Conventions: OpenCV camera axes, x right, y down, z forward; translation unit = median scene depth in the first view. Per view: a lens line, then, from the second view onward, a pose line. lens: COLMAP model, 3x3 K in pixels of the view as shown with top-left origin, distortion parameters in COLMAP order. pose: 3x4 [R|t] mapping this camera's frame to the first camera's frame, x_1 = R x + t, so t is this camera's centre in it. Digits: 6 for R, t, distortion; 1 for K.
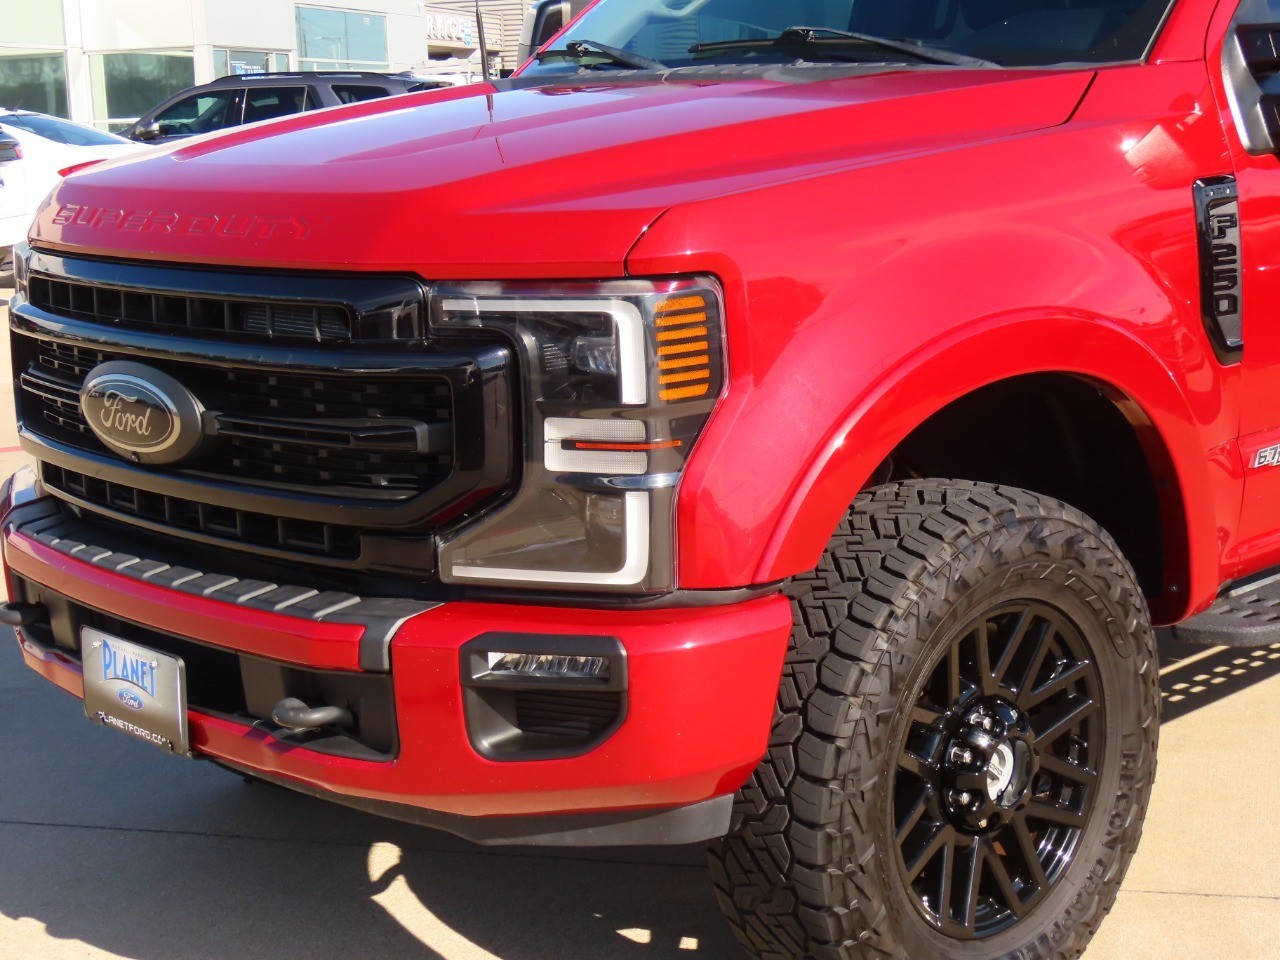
lens RADIAL K [[2177.3, 0, 663.0], [0, 2177.3, 516.9], [0, 0, 1]] dist [-0.022591, 0.062929]
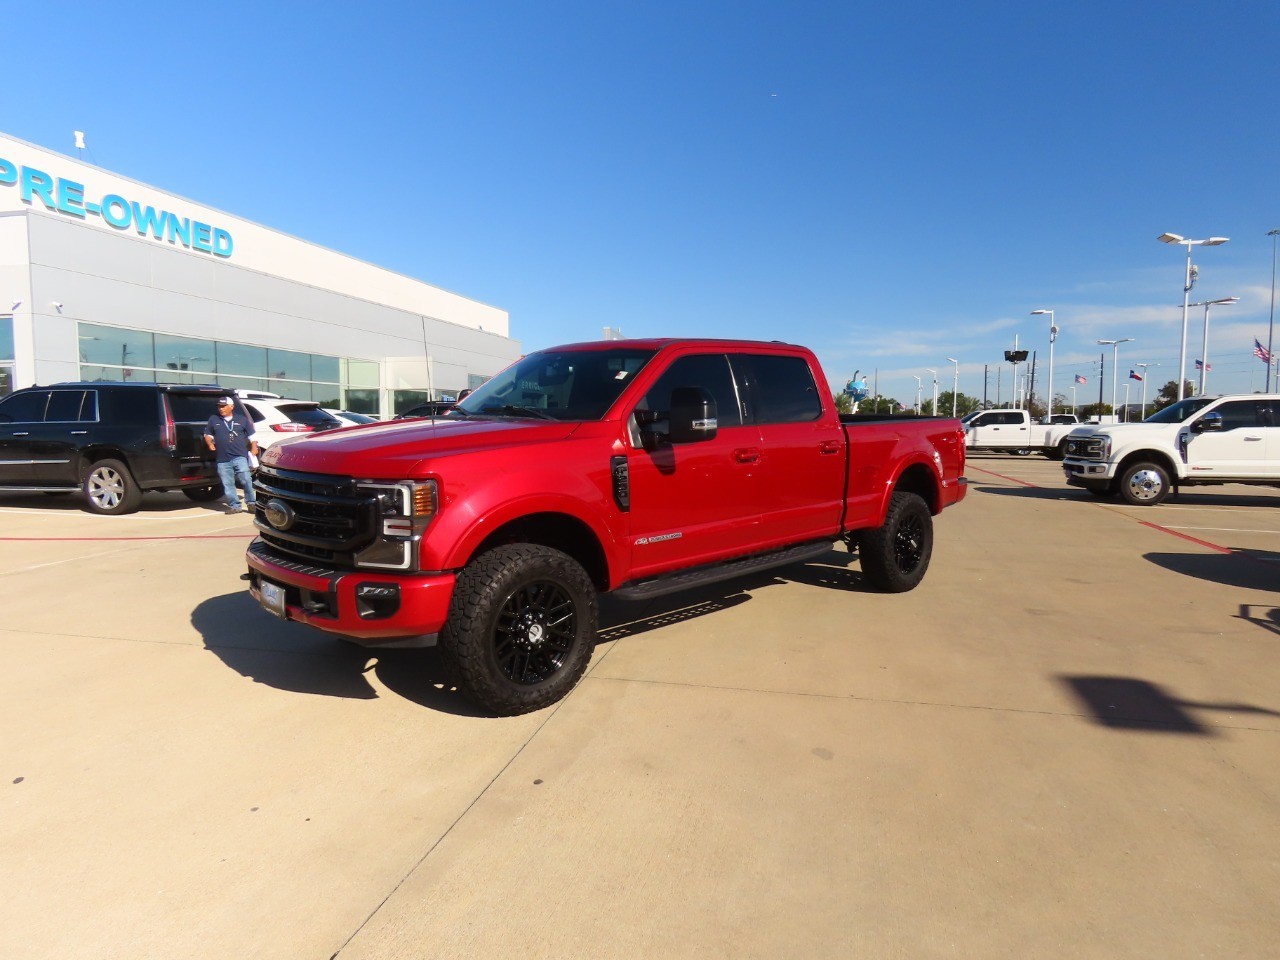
lens RADIAL K [[862.5, 0, 672.5], [0, 862.5, 483.7], [0, 0, 1]] dist [-0.018025, -0.001894]
pose [[0.998558, 0.037125, 0.038783, 0.318125], [-0.032707, 0.993514, -0.108902, 0.029721], [-0.042575, 0.107477, 0.993296, -0.344017]]
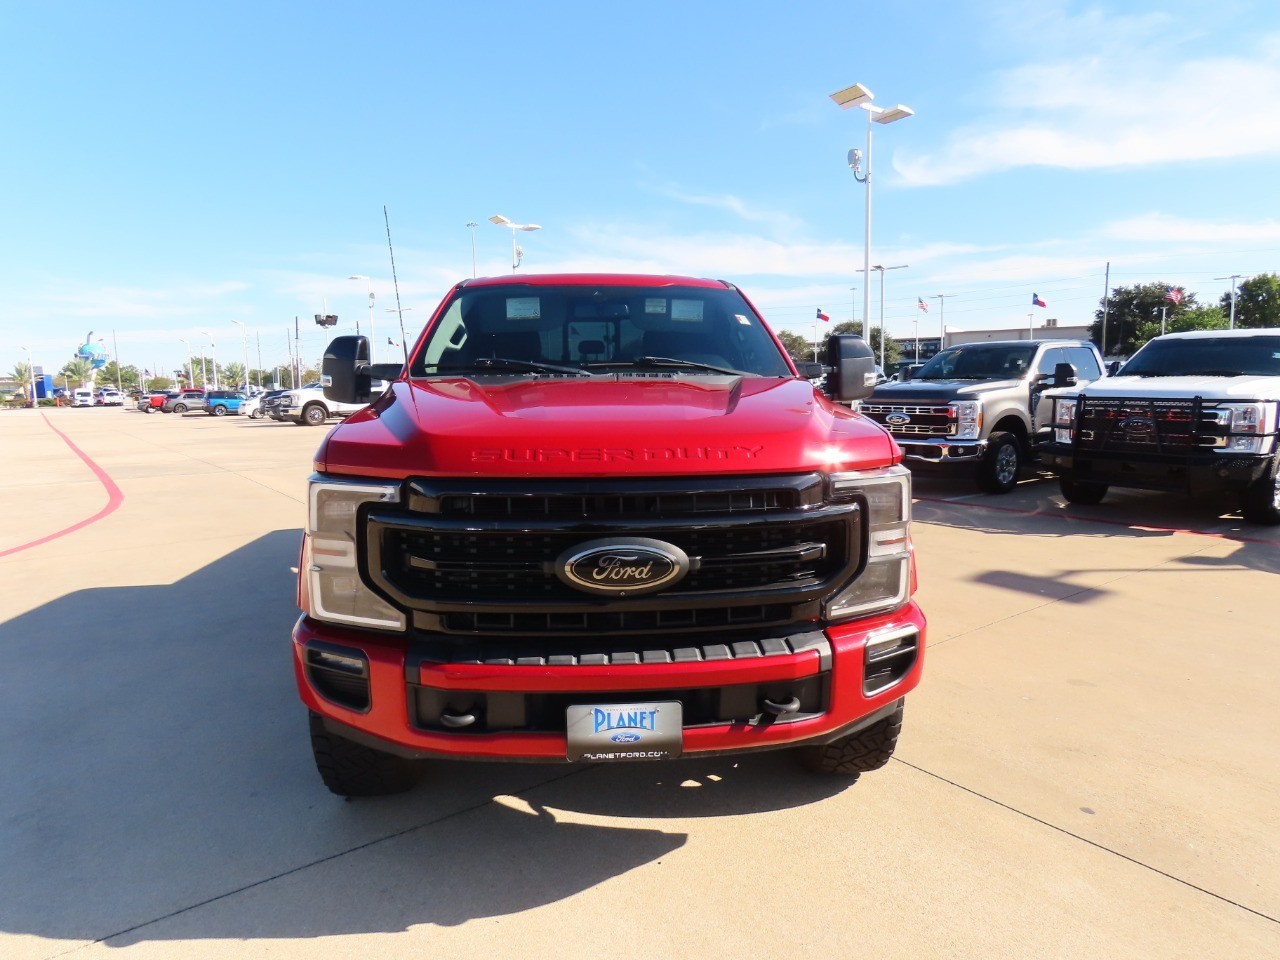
lens RADIAL K [[865.9, 0, 651.7], [0, 865.9, 484.7], [0, 0, 1]] dist [-0.005990, -0.000719]
pose [[0.592921, -0.081890, 0.801086, -0.798480], [0.137154, 0.990550, -0.000256, -0.112818], [-0.793494, 0.110024, 0.598550, 0.600653]]
